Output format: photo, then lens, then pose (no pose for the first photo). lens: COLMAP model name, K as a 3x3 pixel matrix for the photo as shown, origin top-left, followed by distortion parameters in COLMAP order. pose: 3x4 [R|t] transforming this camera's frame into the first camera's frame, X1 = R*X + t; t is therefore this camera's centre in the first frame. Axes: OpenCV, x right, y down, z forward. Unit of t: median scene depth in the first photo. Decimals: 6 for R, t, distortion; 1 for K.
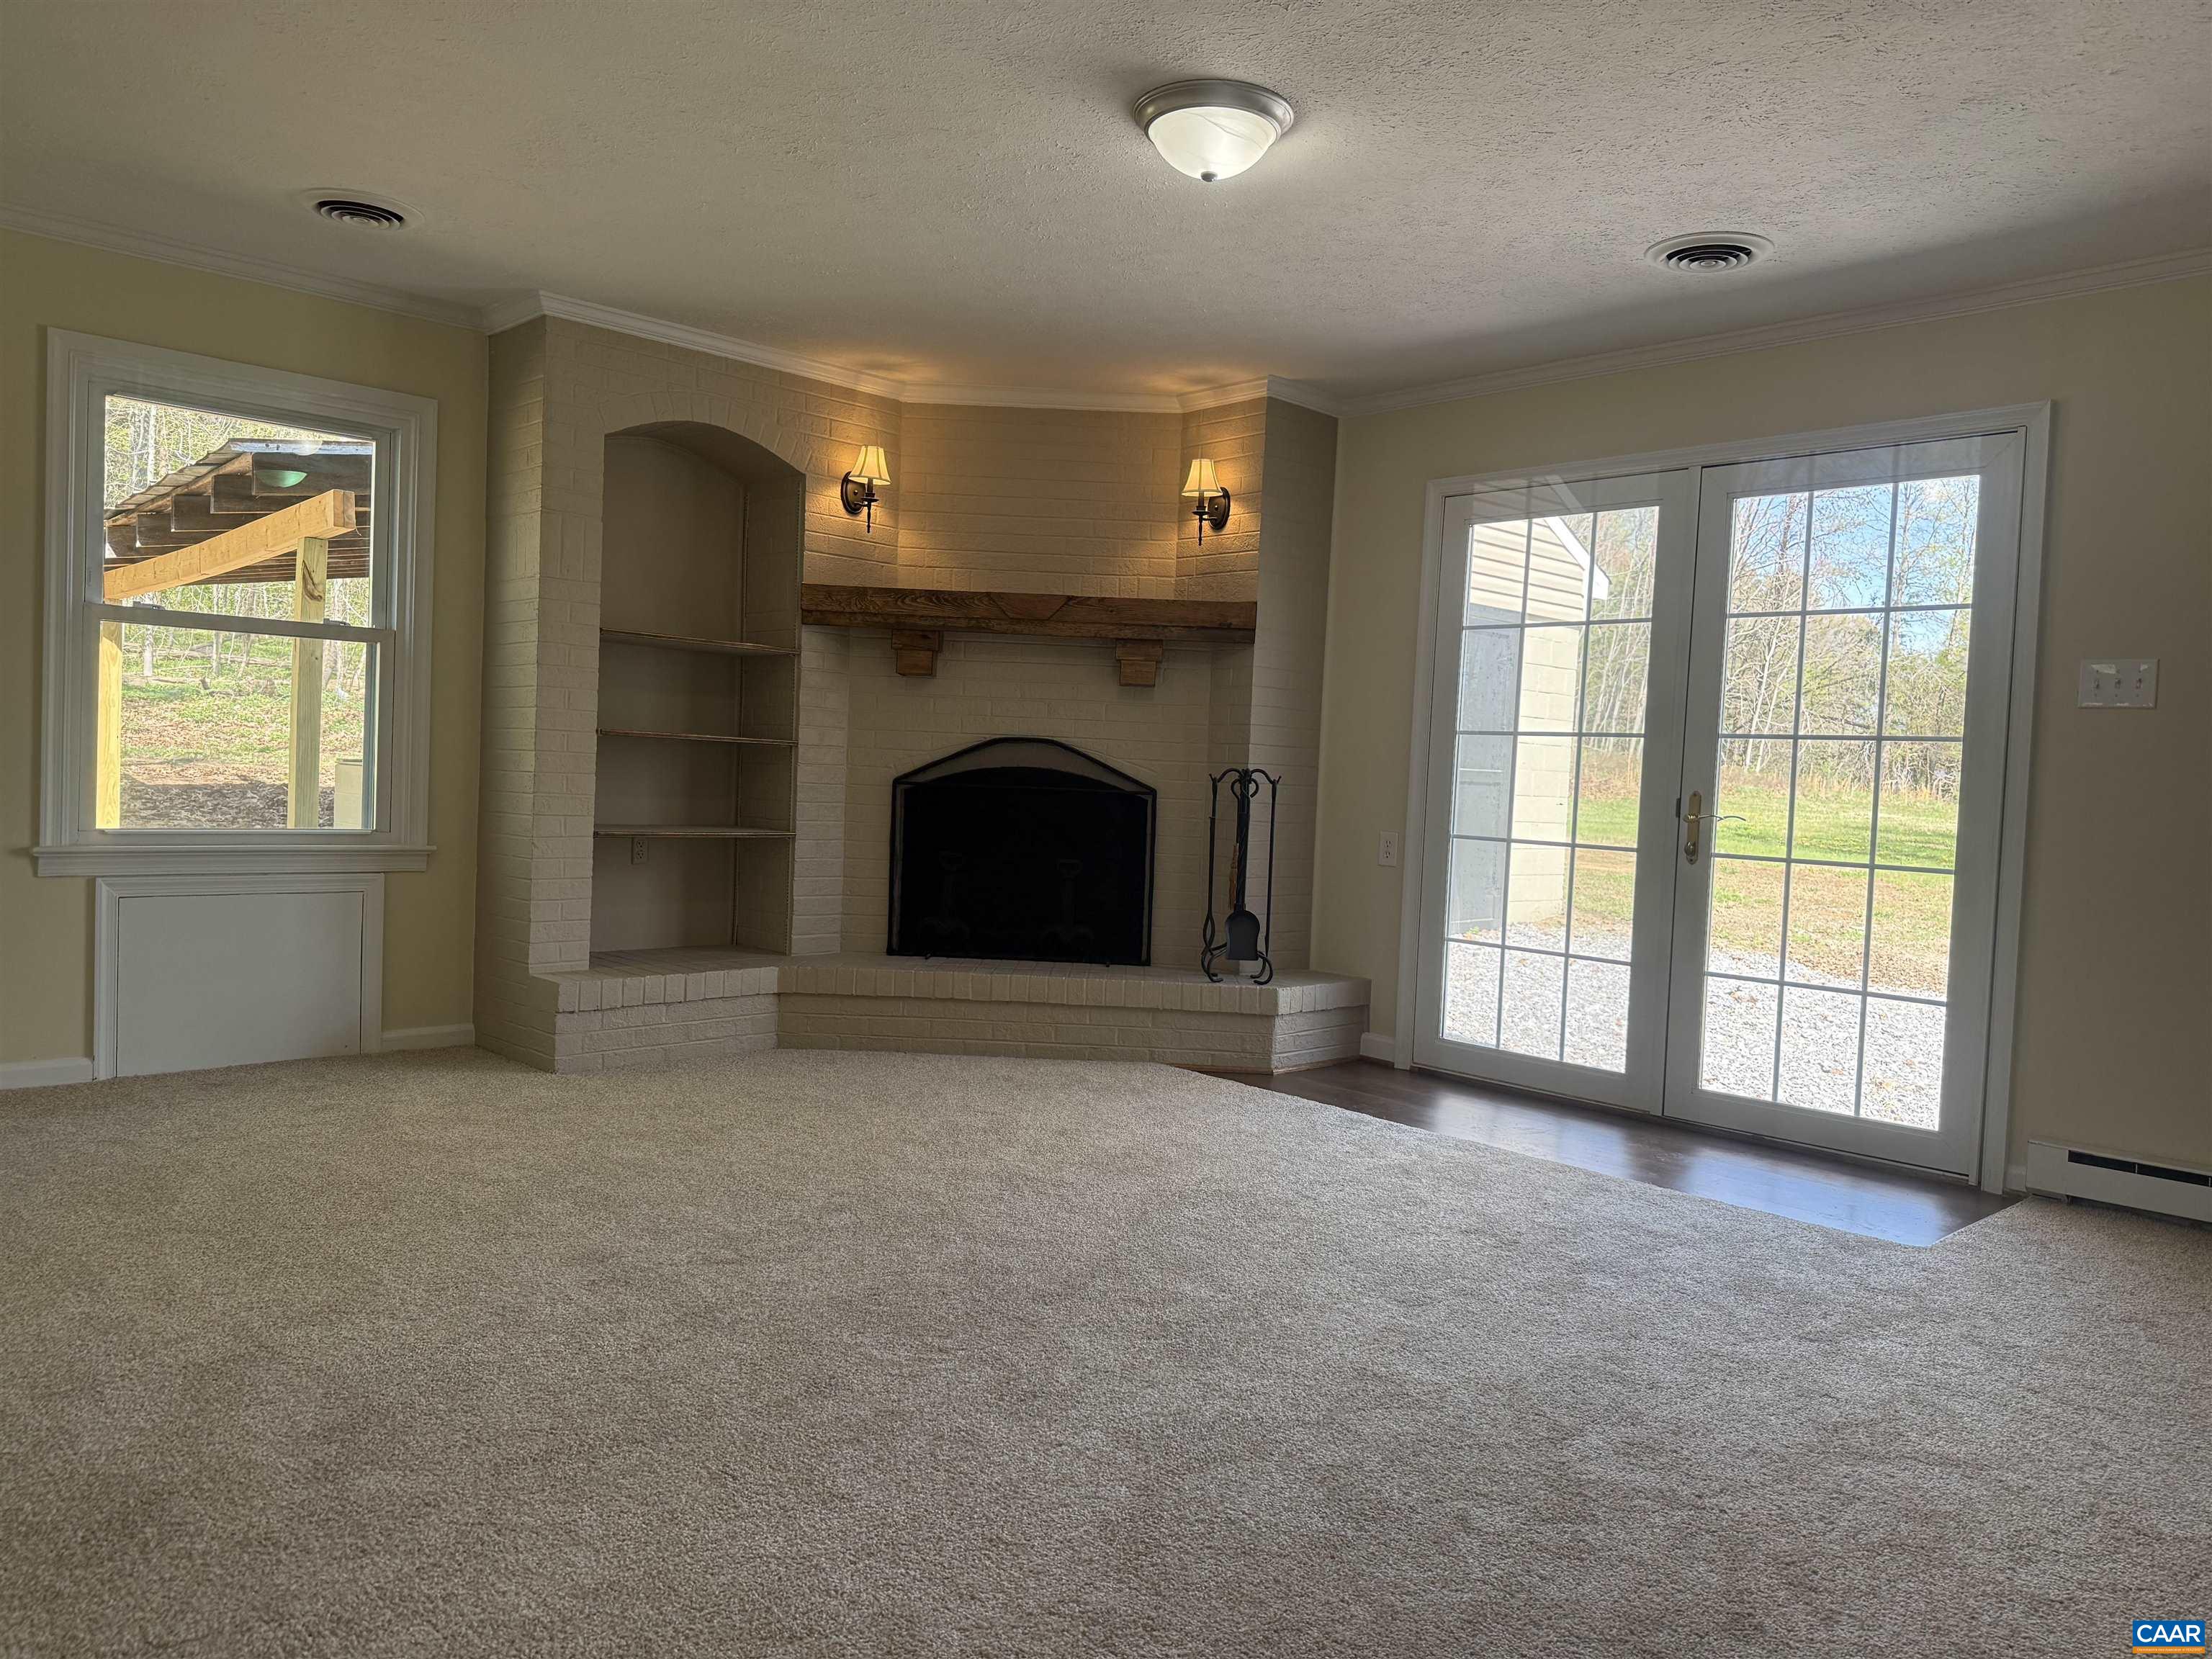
lens RADIAL K [[1563.4, 0, 1114.8], [0, 1563.4, 828.9], [0, 0, 1]] dist [0.049244, -0.075951]
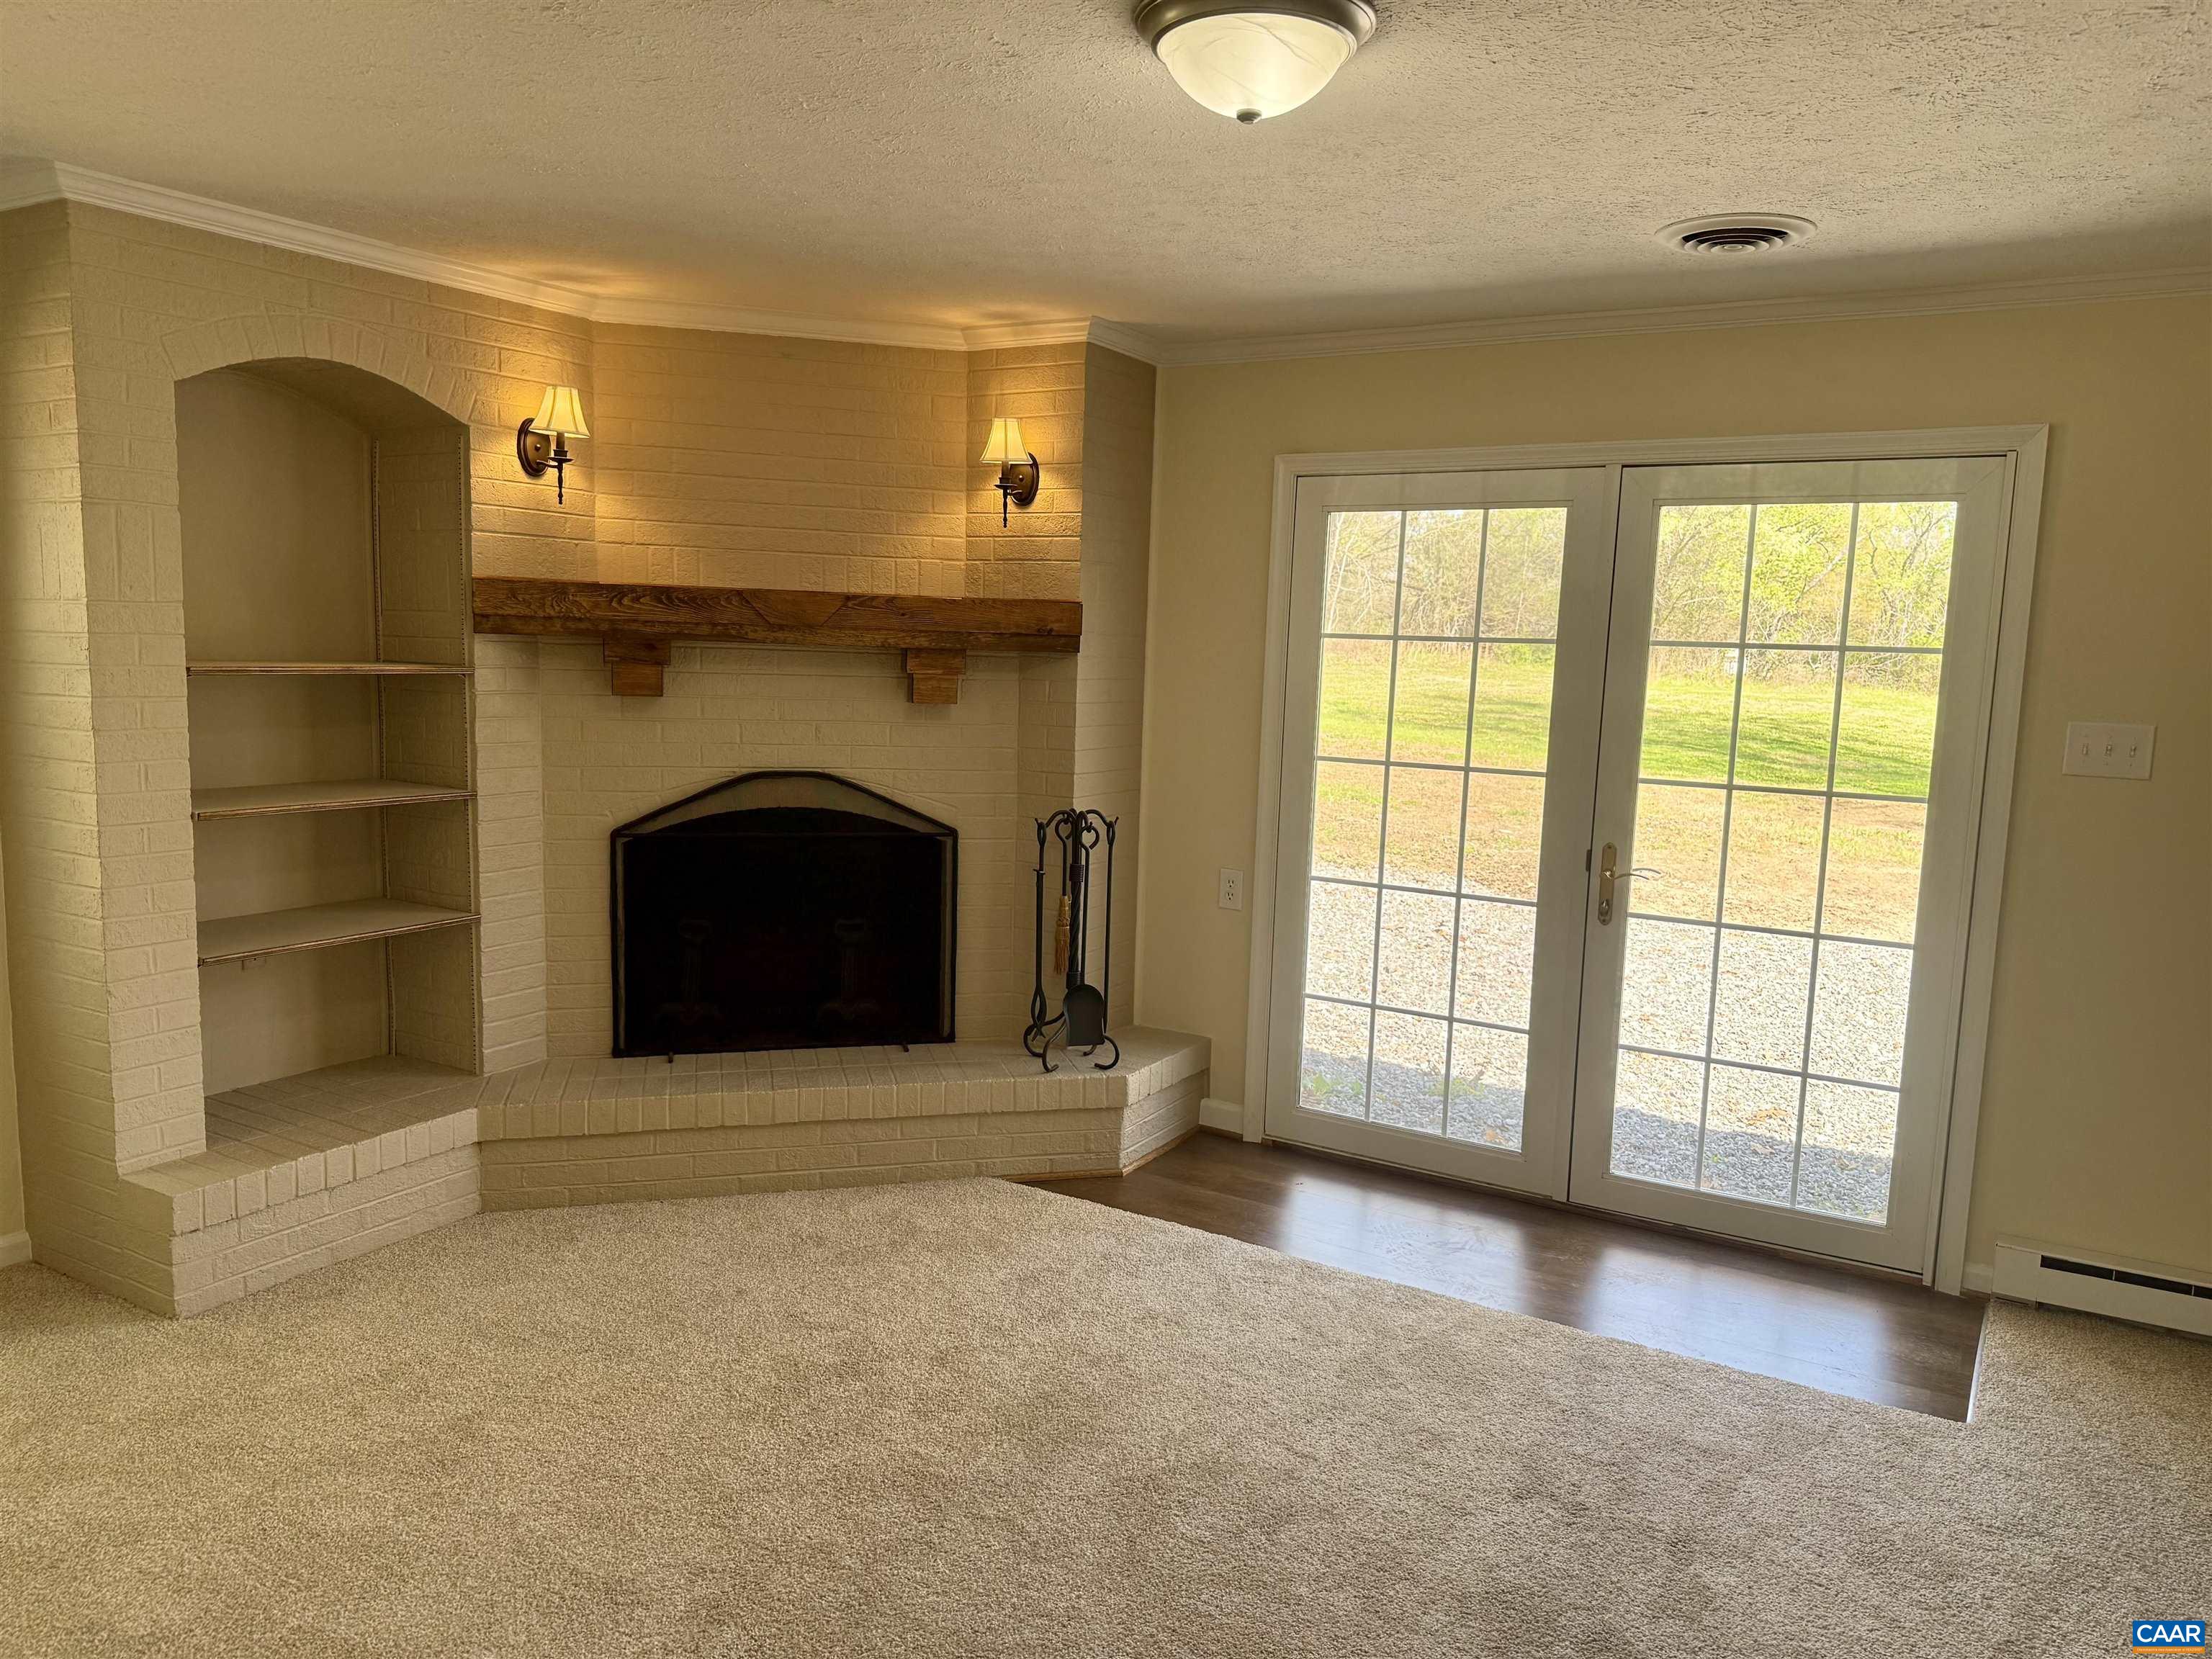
lens RADIAL K [[1563.4, 0, 1122.7], [0, 1563.4, 835.2], [0, 0, 1]] dist [0.049244, -0.075951]
pose [[0.963279, -0.046120, 0.264512, -0.120891], [0.019527, 0.994562, 0.102300, -0.119332], [-0.267792, -0.093378, 0.958941, 0.227896]]
